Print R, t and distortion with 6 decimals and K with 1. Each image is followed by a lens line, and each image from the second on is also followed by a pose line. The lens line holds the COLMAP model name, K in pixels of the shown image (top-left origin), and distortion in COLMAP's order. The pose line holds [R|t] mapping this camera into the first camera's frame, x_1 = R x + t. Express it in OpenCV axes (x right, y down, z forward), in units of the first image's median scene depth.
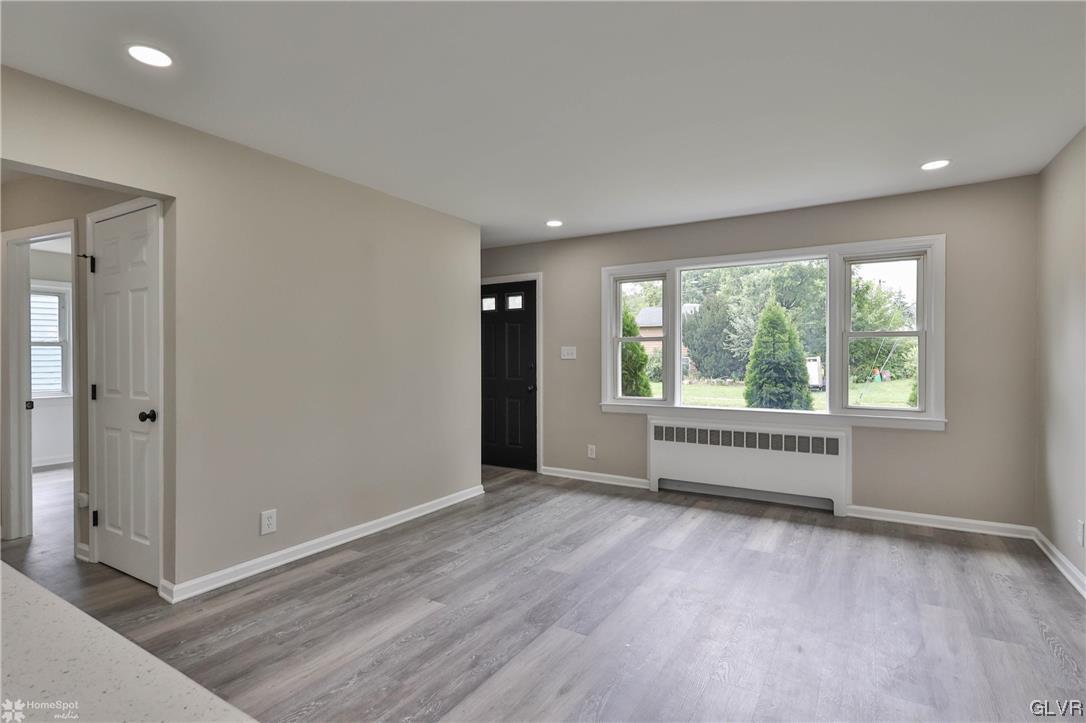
lens RADIAL K [[532.9, 0, 543.0], [0, 532.9, 361.5], [0, 0, 1]] dist [-0.000907, 0.000445]
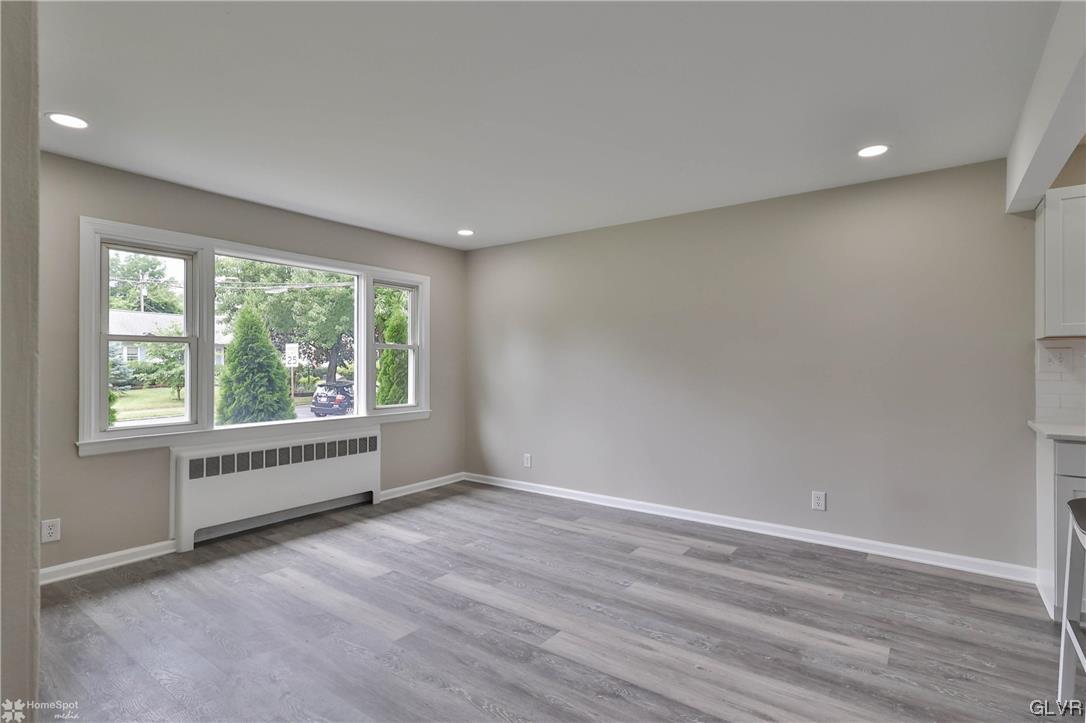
lens RADIAL K [[532.9, 0, 543.0], [0, 532.9, 361.5], [0, 0, 1]] dist [-0.000907, 0.000445]
pose [[0.083329, 0.006836, 0.996499, -0.619125], [0.008621, 0.999934, -0.007580, -0.004342], [-0.996485, 0.009222, 0.083264, 0.603480]]
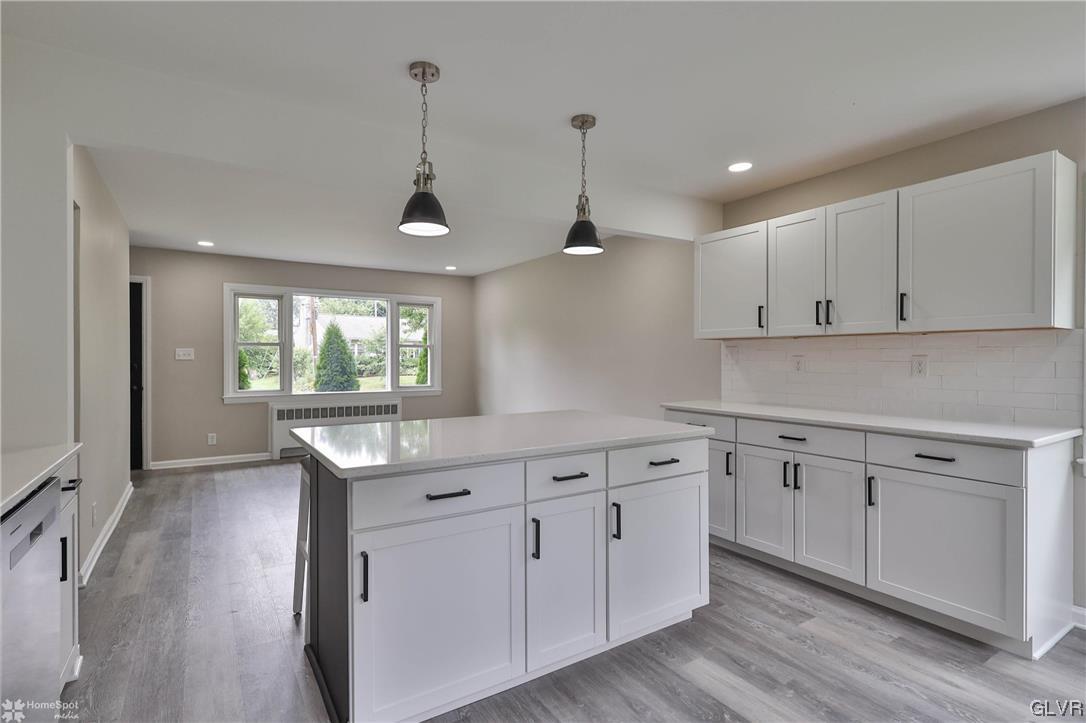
lens RADIAL K [[532.9, 0, 543.0], [0, 532.9, 361.5], [0, 0, 1]] dist [-0.000907, 0.000445]
pose [[0.431235, -0.003925, 0.902231, -0.918254], [0.005900, 0.999981, 0.001530, 0.002747], [-0.902220, 0.004664, 0.431250, -0.220258]]
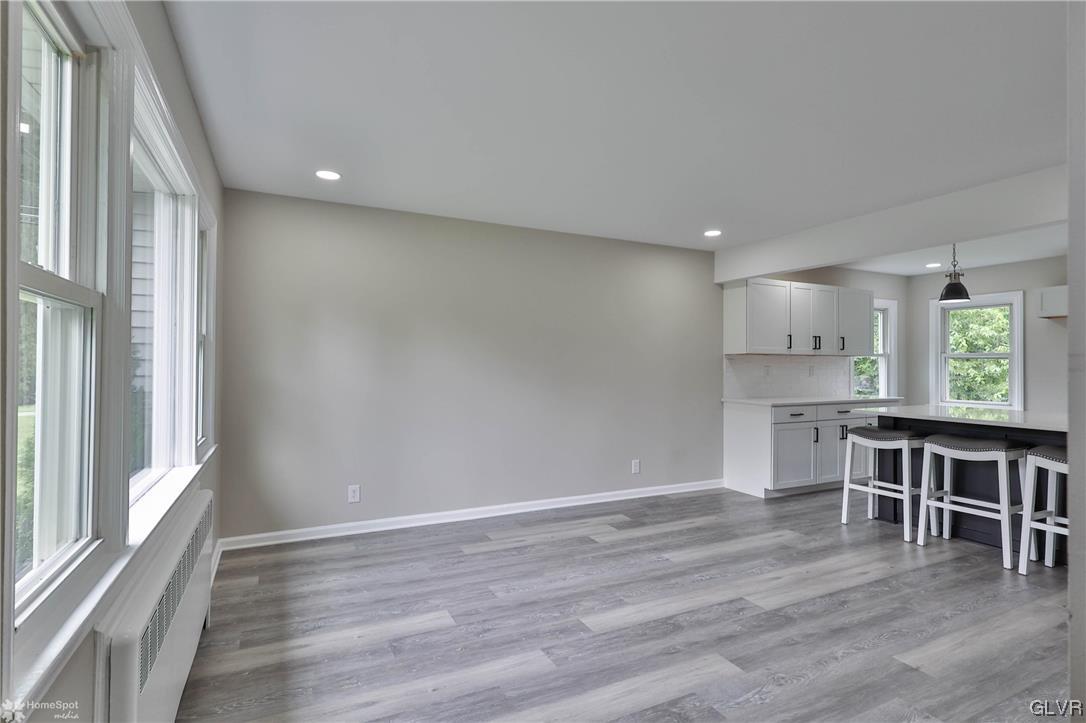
lens RADIAL K [[532.9, 0, 543.0], [0, 532.9, 361.5], [0, 0, 1]] dist [-0.000907, 0.000445]
pose [[-0.845538, 0.003856, 0.533901, -0.118687], [0.003258, 0.999993, -0.002062, -0.016256], [-0.533905, -0.000004, -0.845544, 1.458284]]
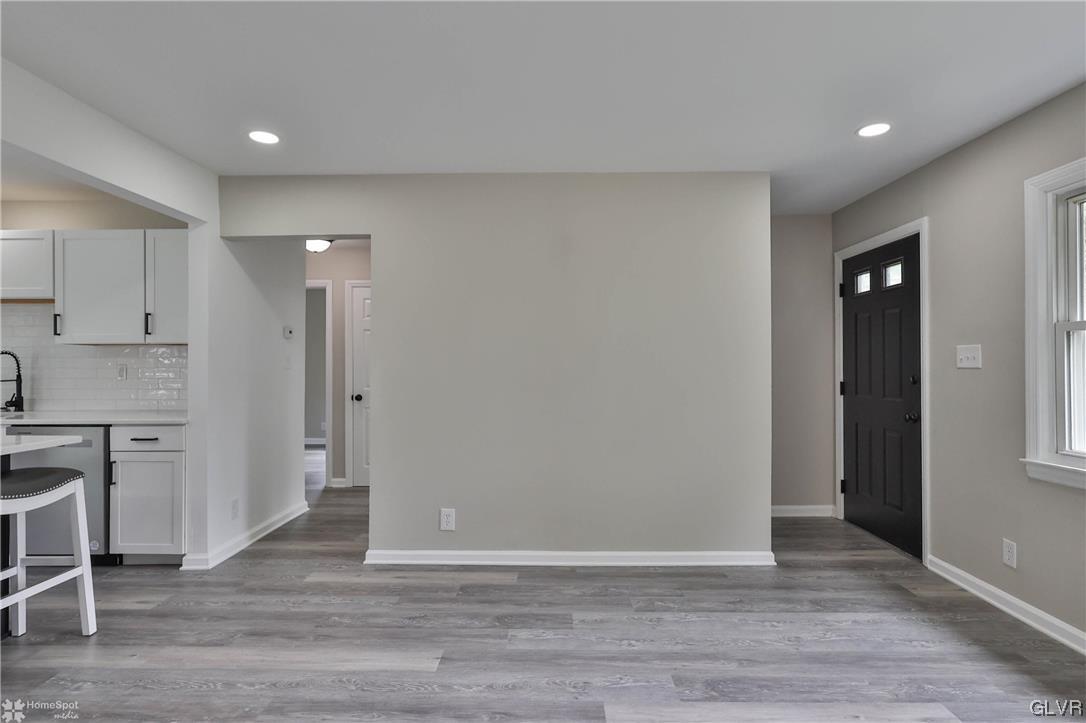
lens RADIAL K [[551.7, 0, 543.0], [0, 551.7, 361.5], [0, 0, 1]] dist [0.000078, 0.000523]
pose [[0.509184, -0.004302, -0.860647, 0.447247], [-0.007299, 0.999930, -0.009316, -0.004017], [0.860627, 0.011025, 0.509117, 0.507601]]
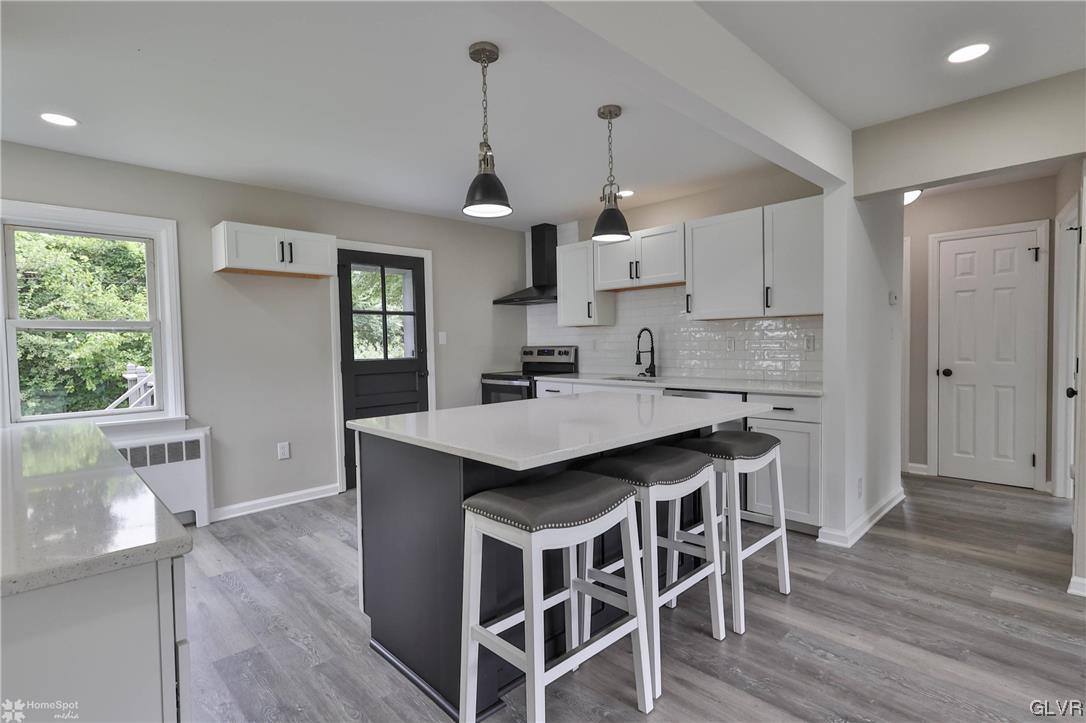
lens RADIAL K [[532.9, 0, 543.0], [0, 532.9, 361.5], [0, 0, 1]] dist [-0.000907, 0.000445]
pose [[-0.245463, 0.042760, -0.968462, 0.307048], [0.010467, 0.999085, 0.041459, -0.001553], [0.969349, 0.000040, -0.245686, 0.240974]]
